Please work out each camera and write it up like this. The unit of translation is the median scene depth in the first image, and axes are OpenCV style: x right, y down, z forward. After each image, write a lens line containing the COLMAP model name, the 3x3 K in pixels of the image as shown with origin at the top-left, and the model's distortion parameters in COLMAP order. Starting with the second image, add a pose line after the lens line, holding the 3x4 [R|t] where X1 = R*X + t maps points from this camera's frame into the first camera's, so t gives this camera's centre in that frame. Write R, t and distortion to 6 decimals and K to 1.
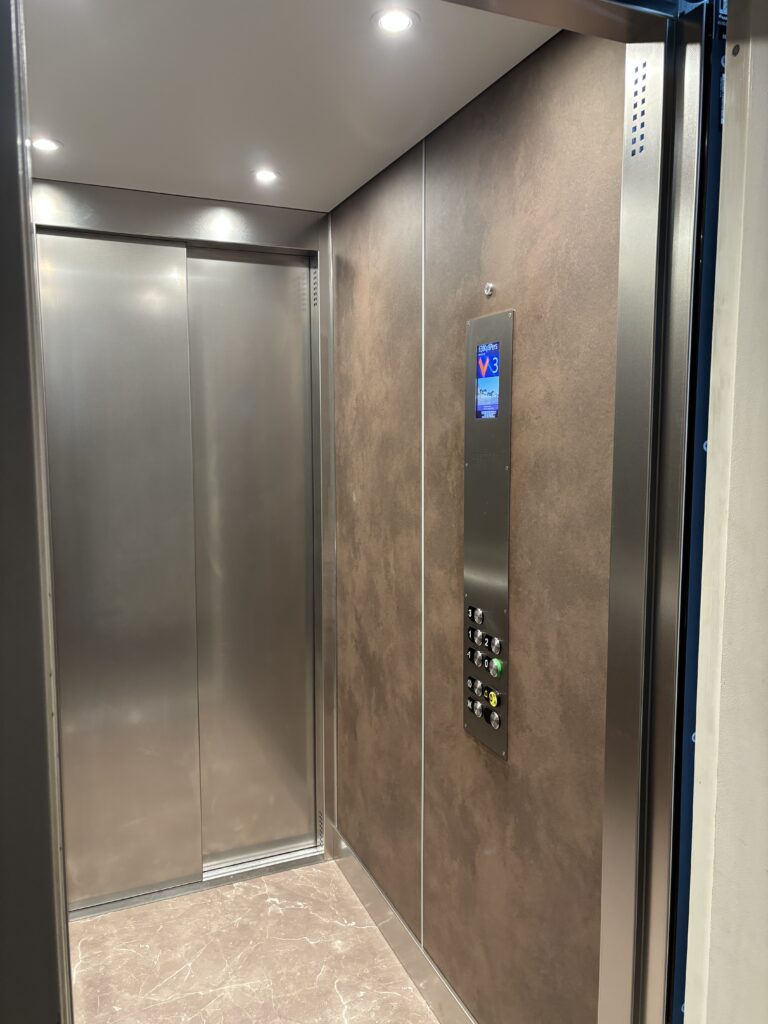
lens RADIAL K [[765.2, 0, 384.0], [0, 765.2, 512.0], [0, 0, 1]] dist [-0.000109, -0.001048]
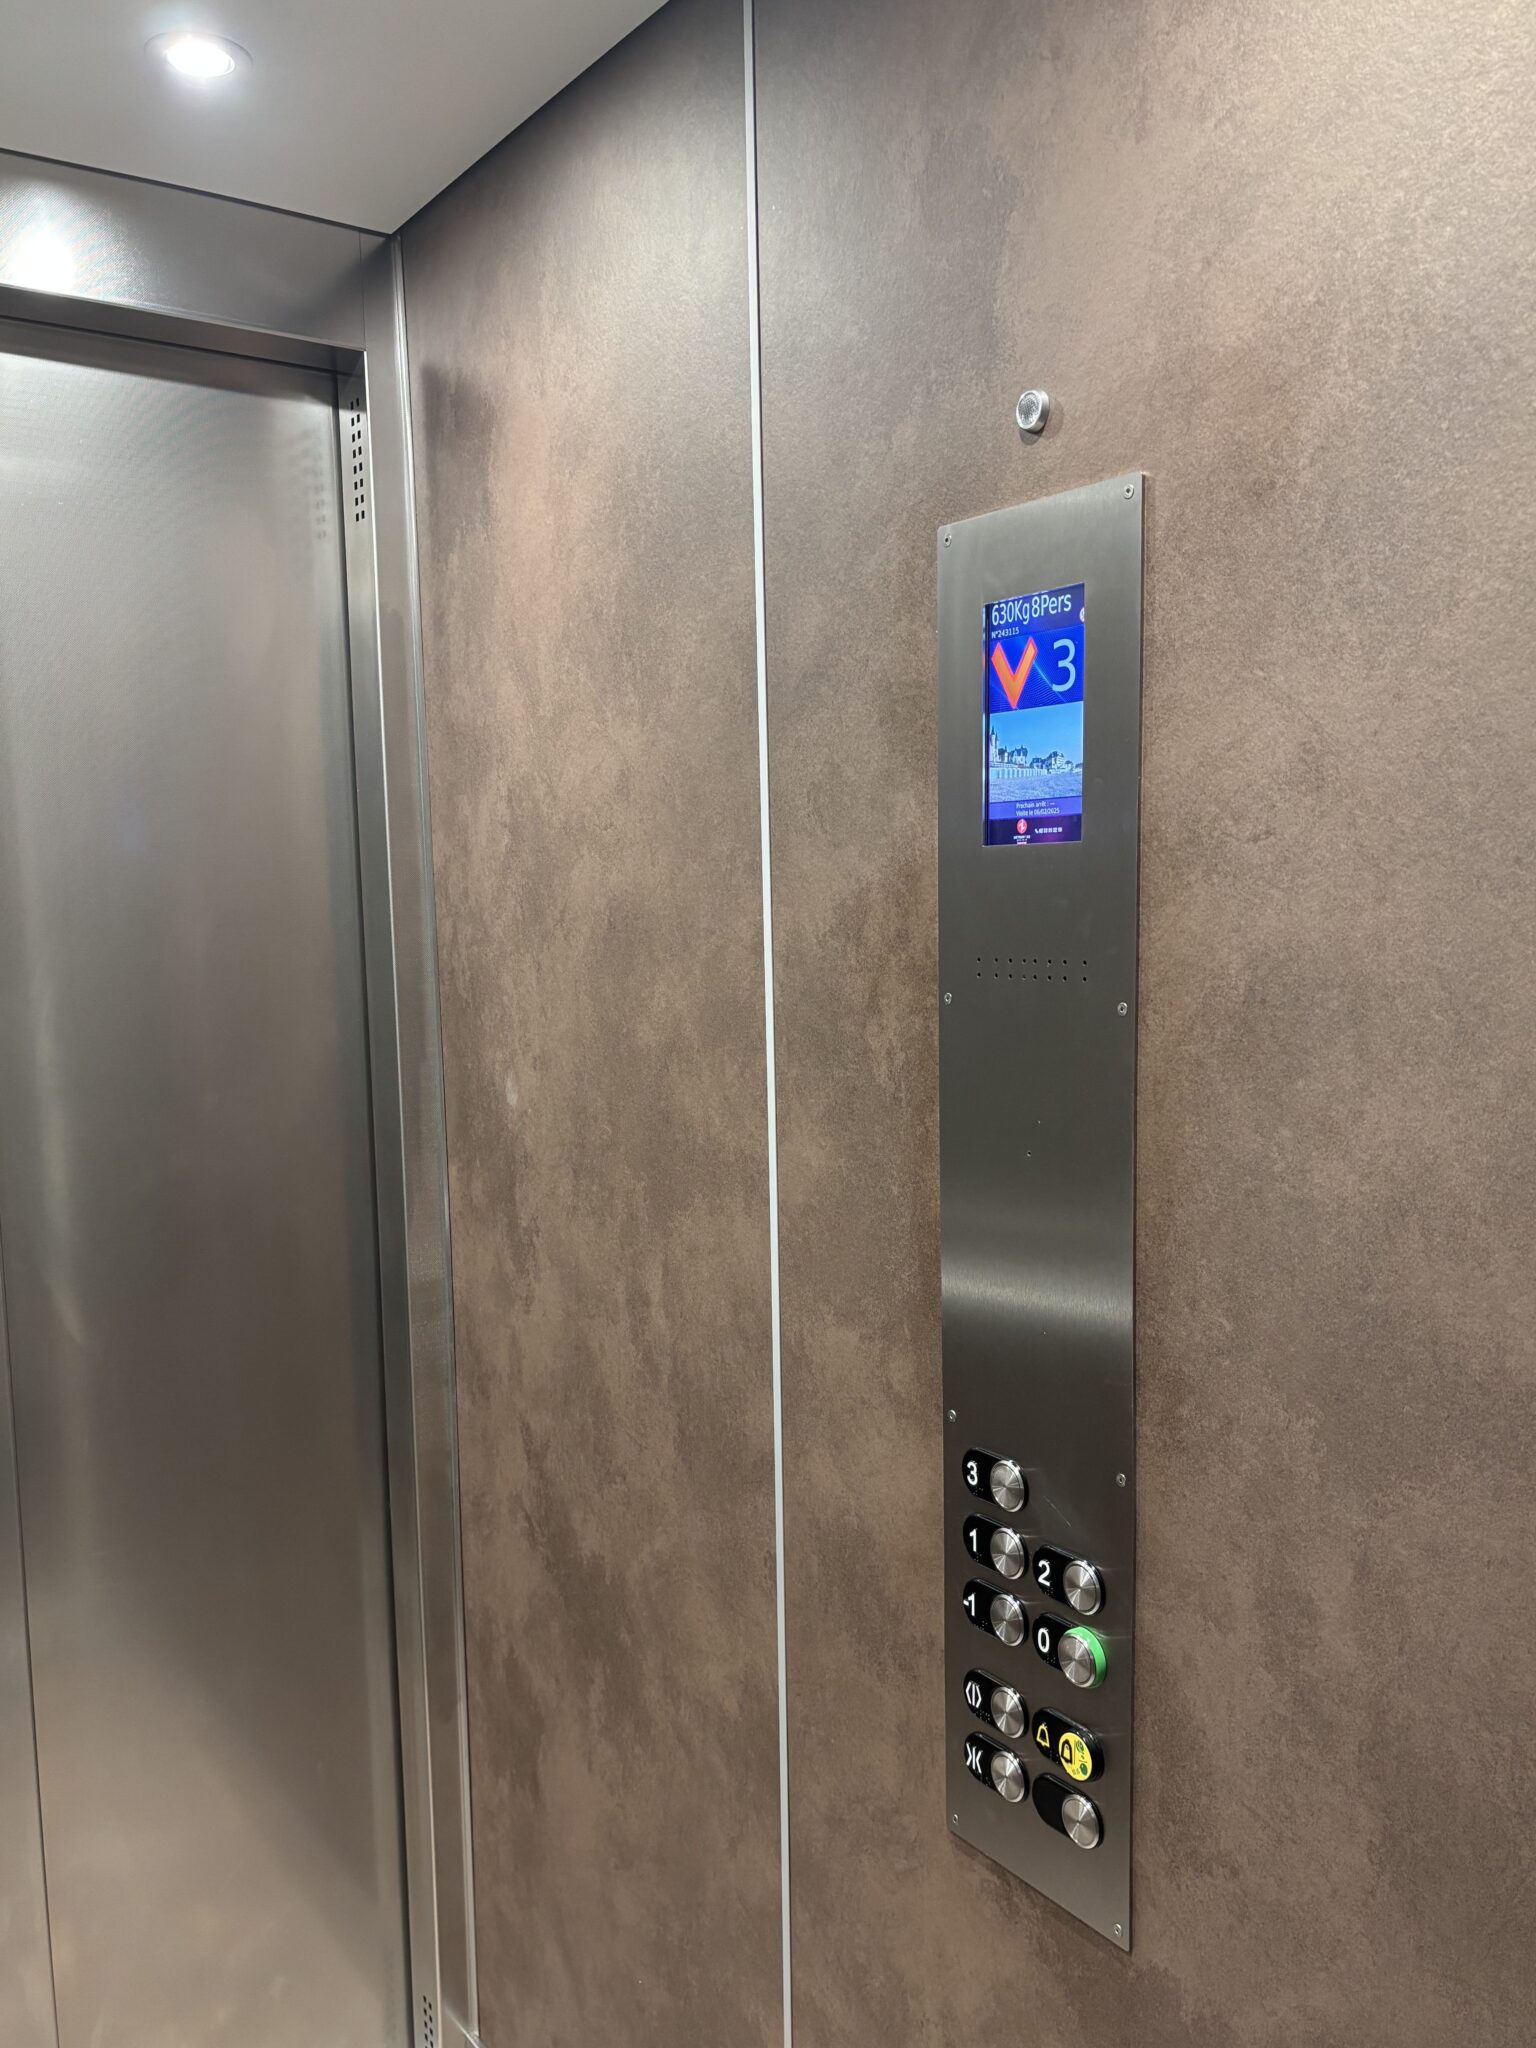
lens RADIAL K [[1530.4, 0, 768.0], [0, 1530.4, 1024.0], [0, 0, 1]] dist [-0.000109, -0.001048]
pose [[0.973089, -0.044433, 0.226104, -0.095159], [0.047429, 0.998844, -0.007830, -0.046290], [-0.225495, 0.018343, 0.974072, 0.391997]]
